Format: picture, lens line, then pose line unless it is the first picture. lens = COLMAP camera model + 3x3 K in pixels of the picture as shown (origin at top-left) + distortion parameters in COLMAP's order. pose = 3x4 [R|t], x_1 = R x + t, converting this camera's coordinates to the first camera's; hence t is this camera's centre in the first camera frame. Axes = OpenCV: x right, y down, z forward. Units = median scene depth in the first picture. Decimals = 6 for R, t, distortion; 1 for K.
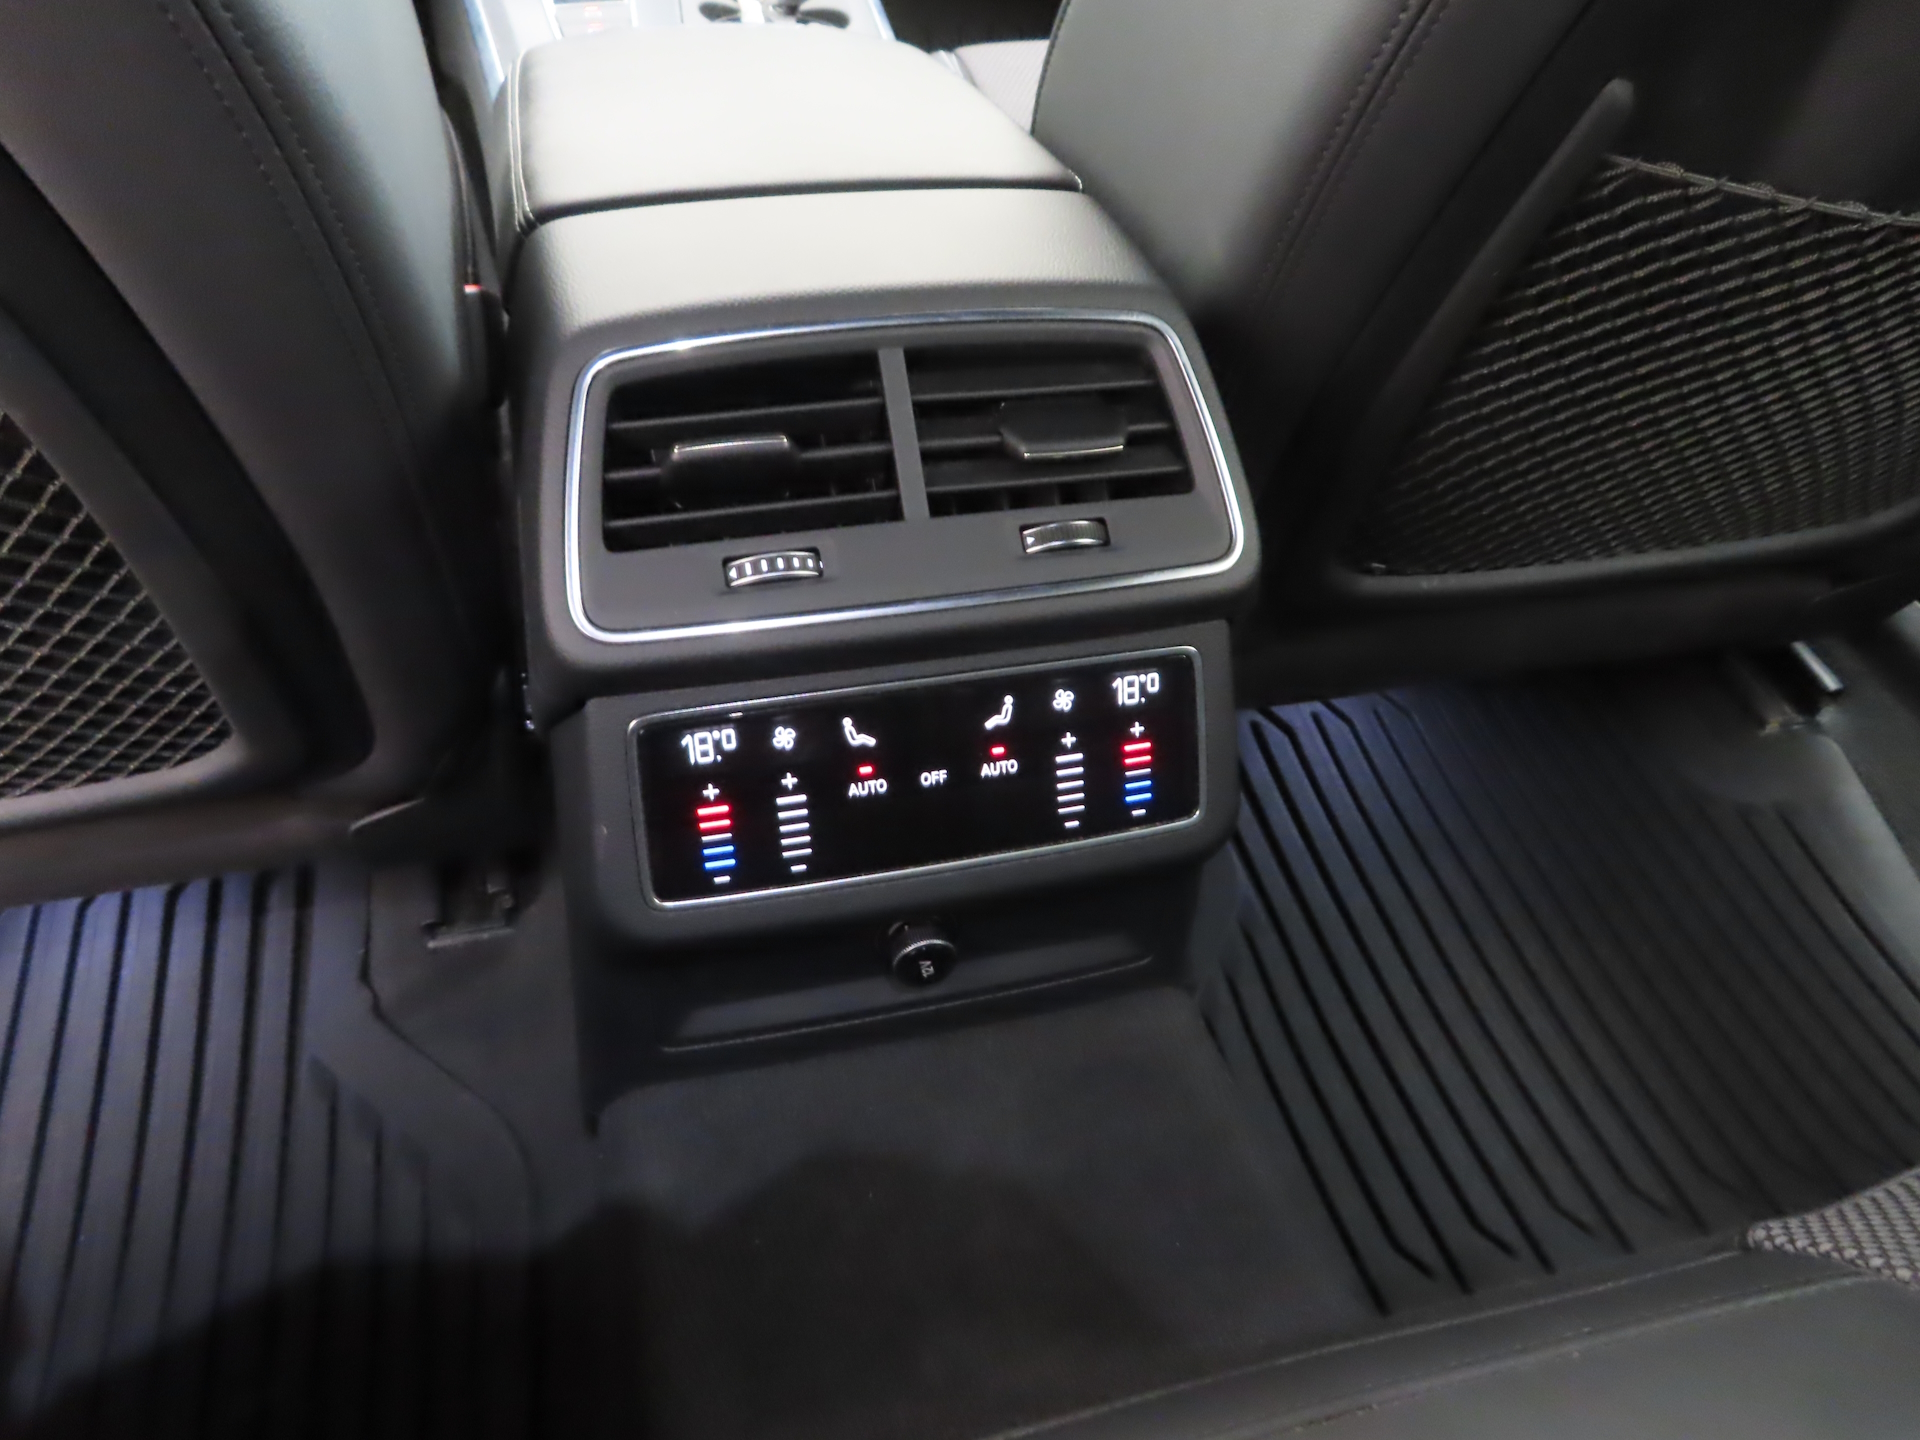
lens RADIAL K [[1381.8, 0, 960.0], [0, 1381.8, 720.0], [0, 0, 1]] dist [-0.000328, 0.006508]
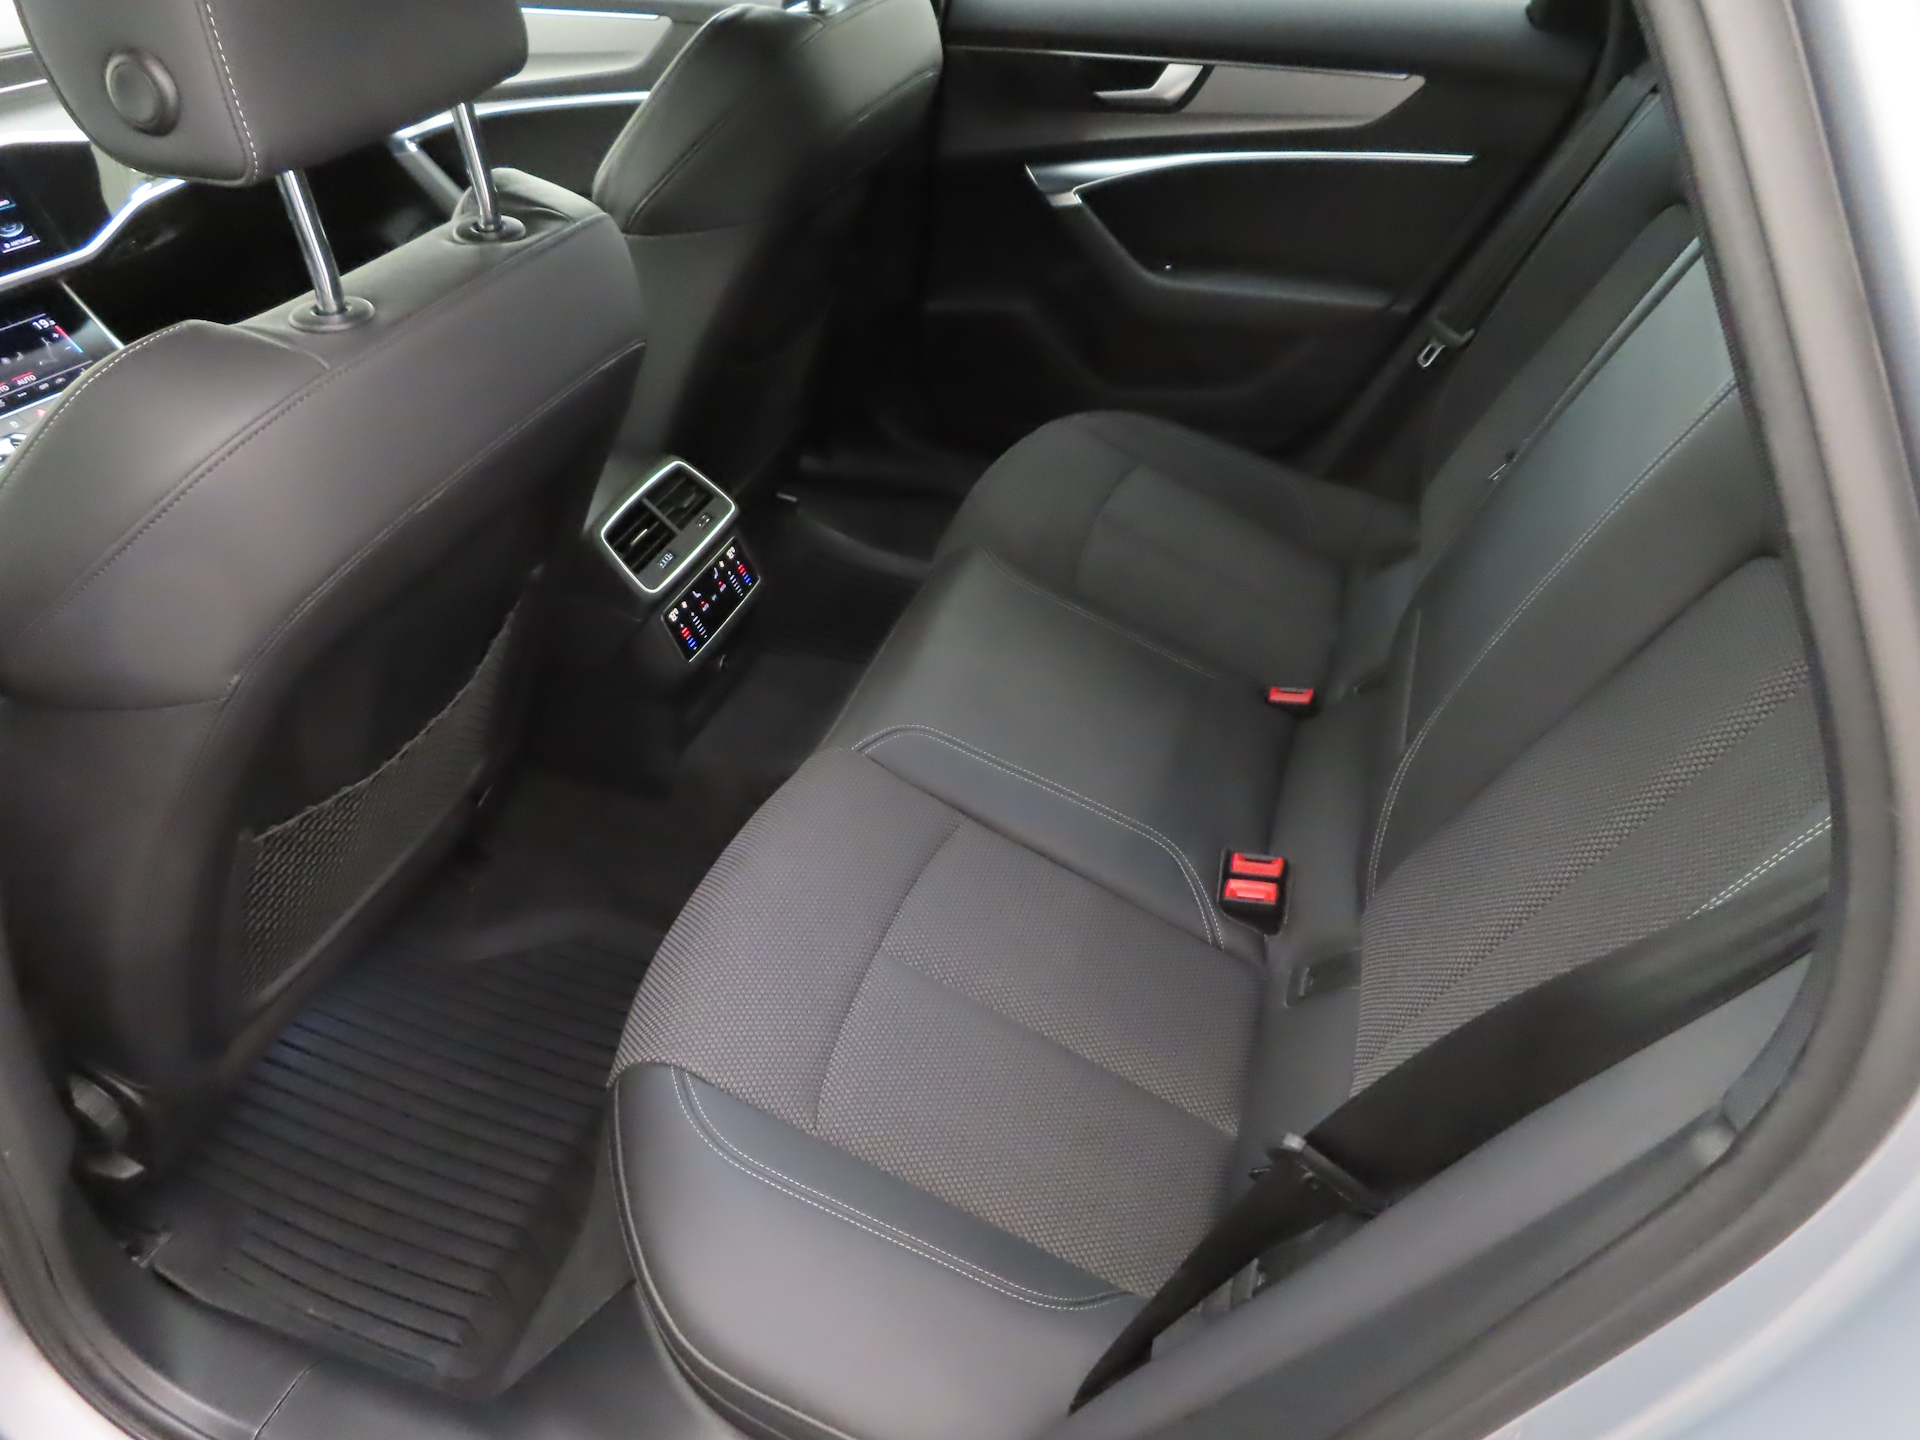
lens RADIAL K [[1381.8, 0, 960.0], [0, 1381.8, 720.0], [0, 0, 1]] dist [-0.000328, 0.006508]
pose [[0.533633, -0.540063, 0.650821, -2.177362], [0.576696, 0.795255, 0.187062, -0.007297], [-0.618594, 0.275503, 0.735826, -1.919439]]
